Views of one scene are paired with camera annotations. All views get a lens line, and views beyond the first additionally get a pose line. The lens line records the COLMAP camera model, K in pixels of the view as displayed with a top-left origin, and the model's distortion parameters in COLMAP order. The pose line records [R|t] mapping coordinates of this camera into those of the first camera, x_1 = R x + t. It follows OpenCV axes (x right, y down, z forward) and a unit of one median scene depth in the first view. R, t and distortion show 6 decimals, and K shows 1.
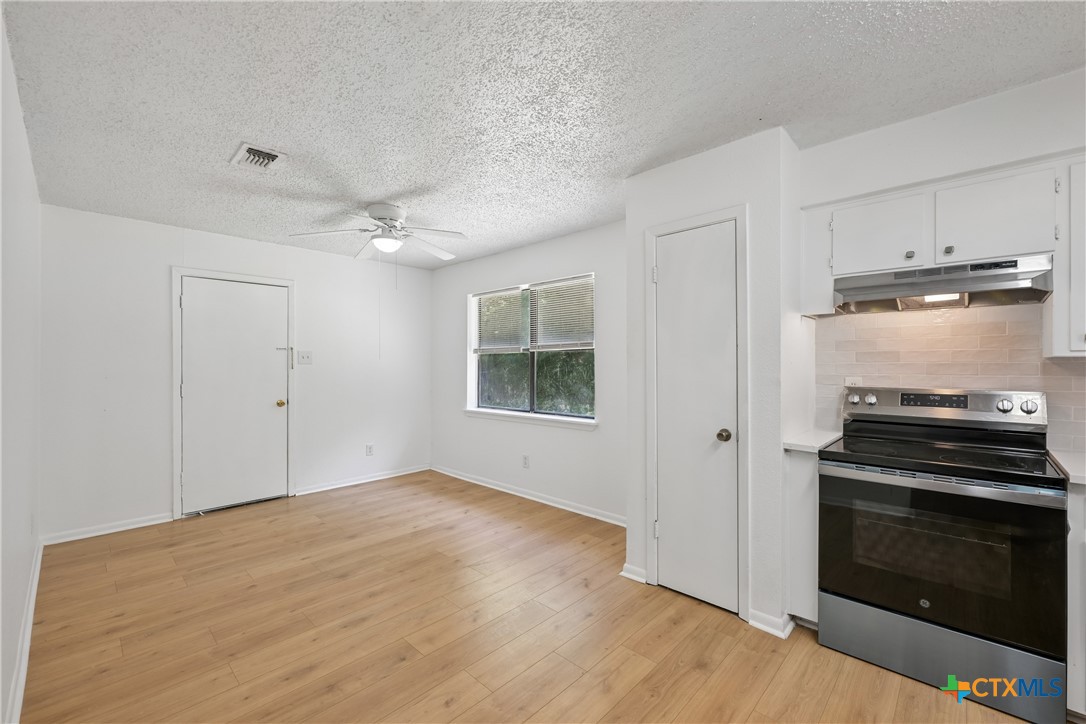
lens RADIAL K [[451.0, 0, 542.7], [0, 451.0, 363.0], [0, 0, 1]] dist [-0.001935, 0.000700]
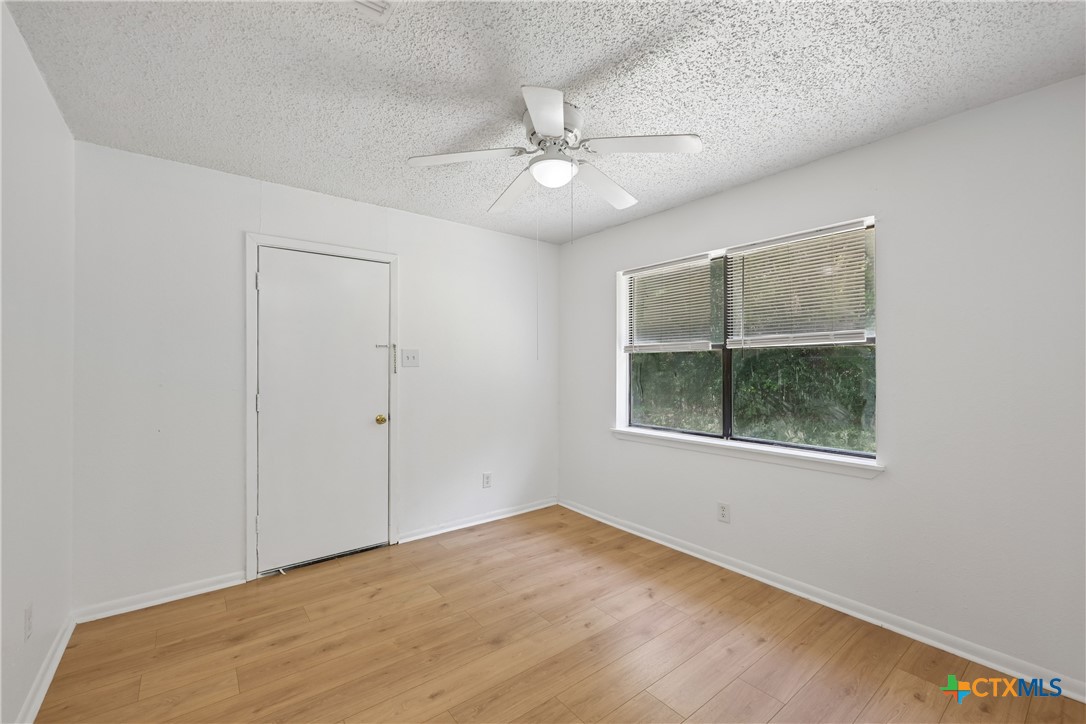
lens RADIAL K [[451.0, 0, 538.6], [0, 451.0, 364.5], [0, 0, 1]] dist [-0.001935, 0.000700]
pose [[0.989225, 0.001231, -0.146397, -0.222105], [-0.001616, 0.999996, -0.002514, 0.000172], [0.146394, 0.002724, 0.989223, 0.312790]]
